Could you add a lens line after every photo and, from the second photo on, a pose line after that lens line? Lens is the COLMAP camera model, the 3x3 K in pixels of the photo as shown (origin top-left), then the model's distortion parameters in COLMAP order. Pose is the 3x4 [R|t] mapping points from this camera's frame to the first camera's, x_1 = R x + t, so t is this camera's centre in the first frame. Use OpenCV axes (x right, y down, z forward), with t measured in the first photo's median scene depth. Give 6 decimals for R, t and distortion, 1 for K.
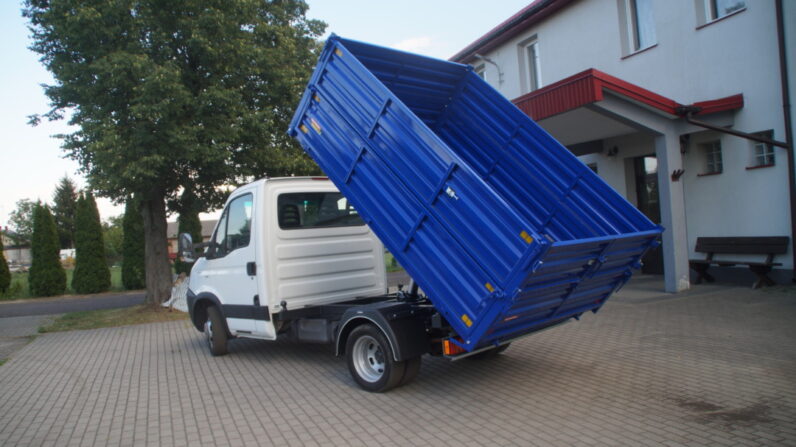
lens RADIAL K [[641.0, 0, 387.3], [0, 641.0, 225.3], [0, 0, 1]] dist [-0.173282, 0.130281]
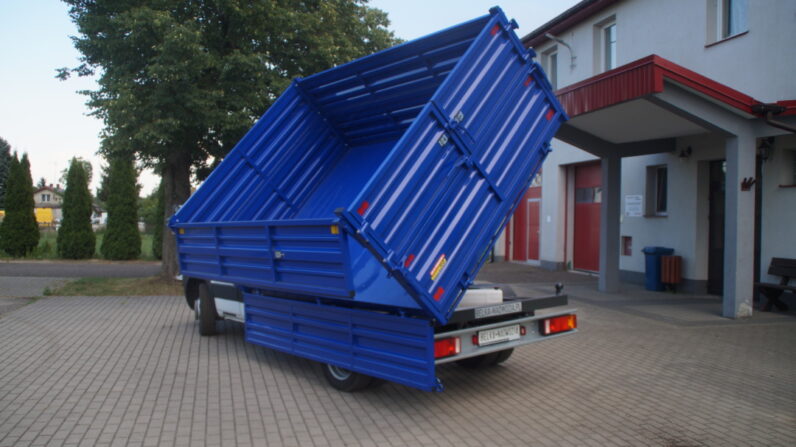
lens RADIAL K [[692.0, 0, 386.9], [0, 692.0, 222.5], [0, 0, 1]] dist [-0.168839, 0.195514]
pose [[0.990523, 0.084548, -0.108236, 0.072570], [-0.083086, 0.996381, 0.017950, -0.001492], [0.109361, -0.008787, 0.993963, 0.014175]]
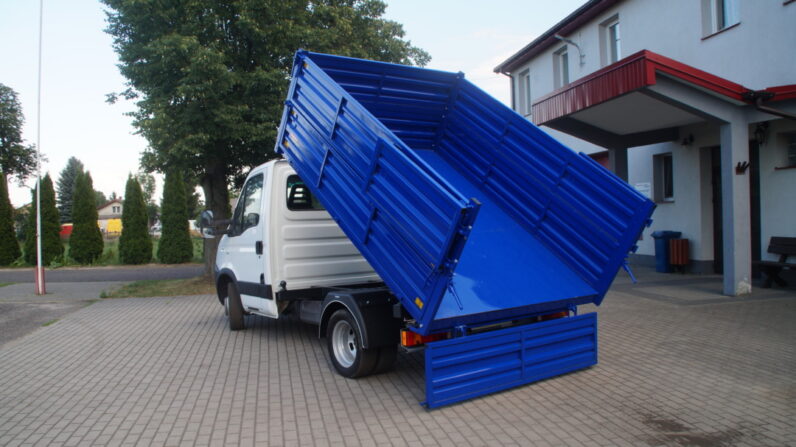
lens RADIAL K [[641.0, 0, 387.3], [0, 641.0, 225.3], [0, 0, 1]] dist [-0.173282, 0.130281]
pose [[0.984145, 0.042700, -0.172147, 0.112003], [-0.037716, 0.998772, 0.032118, -0.005240], [0.173307, -0.025116, 0.984548, 0.021710]]
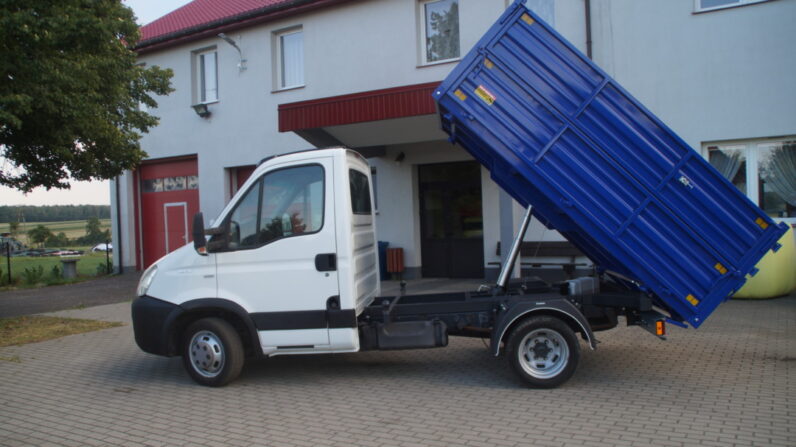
lens RADIAL K [[684.0, 0, 398.0], [0, 684.0, 223.5], [0, 0, 1]] dist [-0.102725, -0.005100]
pose [[0.761806, 0.035954, 0.646807, -0.472449], [-0.021702, 0.999315, -0.029988, 0.030542], [-0.647442, 0.008808, 0.762064, 0.214178]]
